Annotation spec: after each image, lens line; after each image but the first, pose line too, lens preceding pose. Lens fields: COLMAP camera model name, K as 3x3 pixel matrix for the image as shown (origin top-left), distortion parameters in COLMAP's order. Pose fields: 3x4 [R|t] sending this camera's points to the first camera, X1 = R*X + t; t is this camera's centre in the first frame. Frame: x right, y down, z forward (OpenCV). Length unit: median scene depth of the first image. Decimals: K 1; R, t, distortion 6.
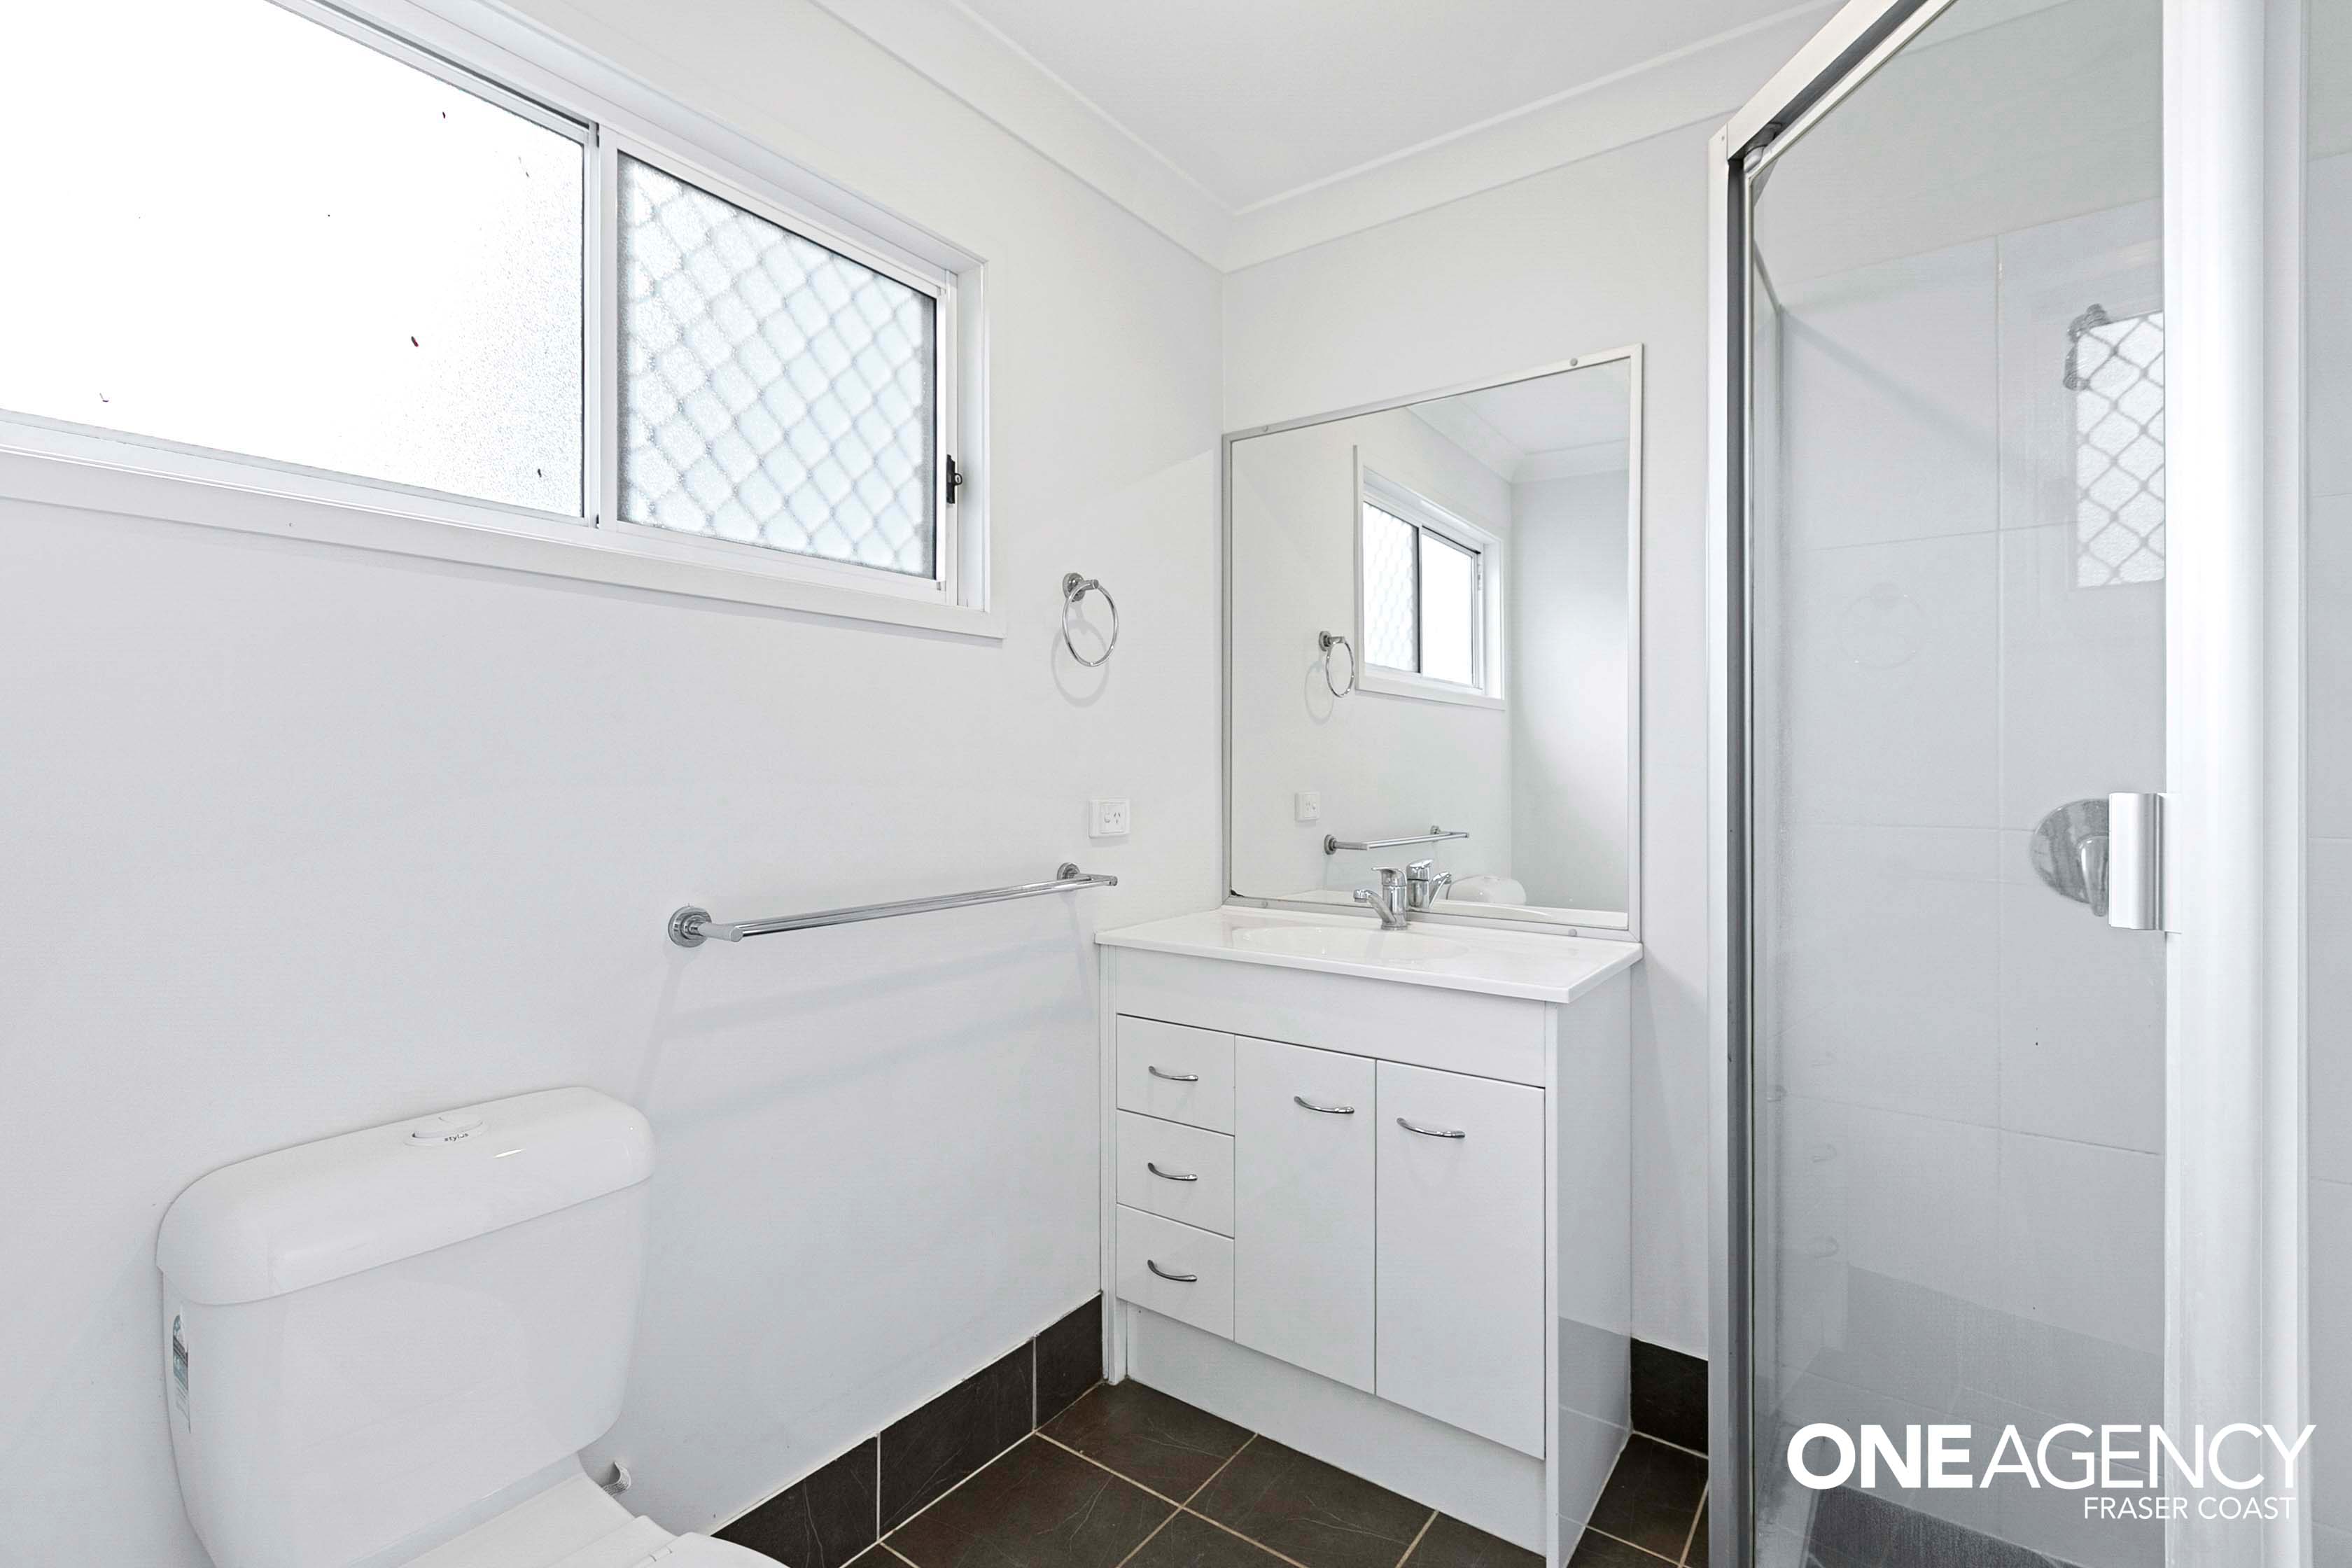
lens RADIAL K [[1086.1, 0, 1171.5], [0, 1086.1, 766.5], [0, 0, 1]] dist [-0.005162, -0.000984]
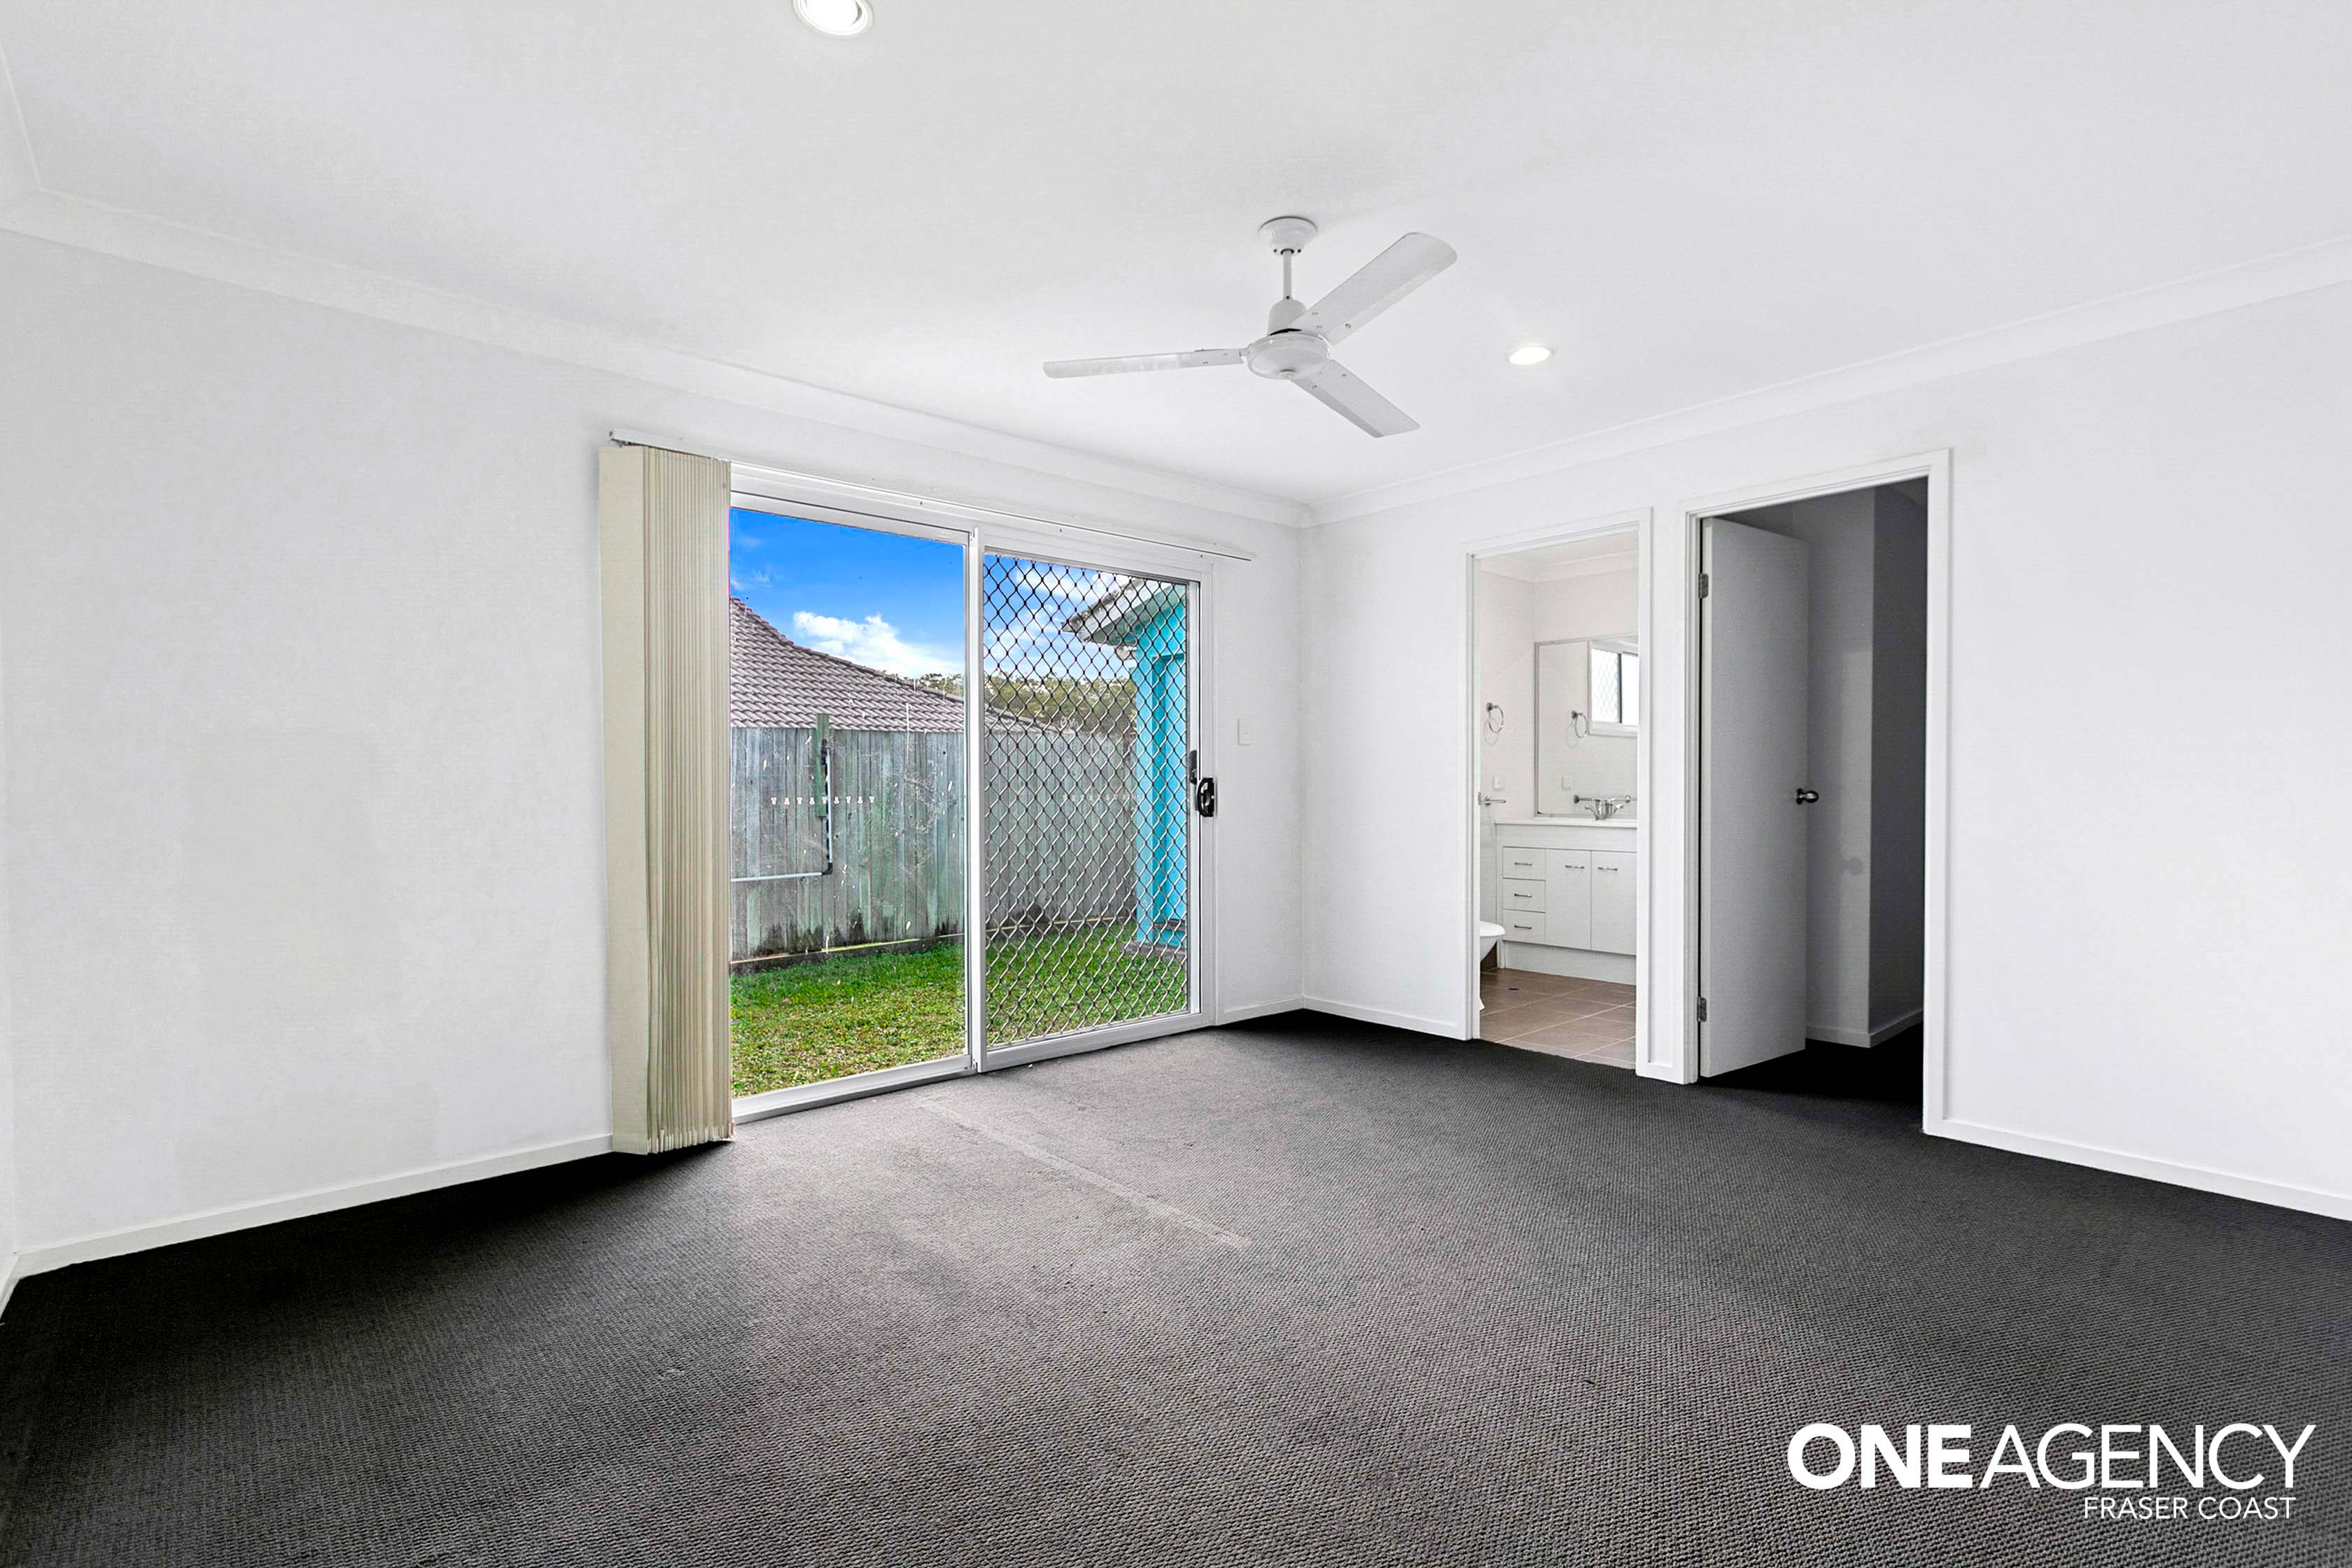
lens RADIAL K [[1086.1, 0, 1171.5], [0, 1086.1, 766.5], [0, 0, 1]] dist [-0.005162, -0.000984]
pose [[0.978431, 0.002626, -0.206557, -0.239439], [-0.004360, 0.999959, -0.007944, 0.023163], [0.206528, 0.008673, 0.978402, -1.564283]]
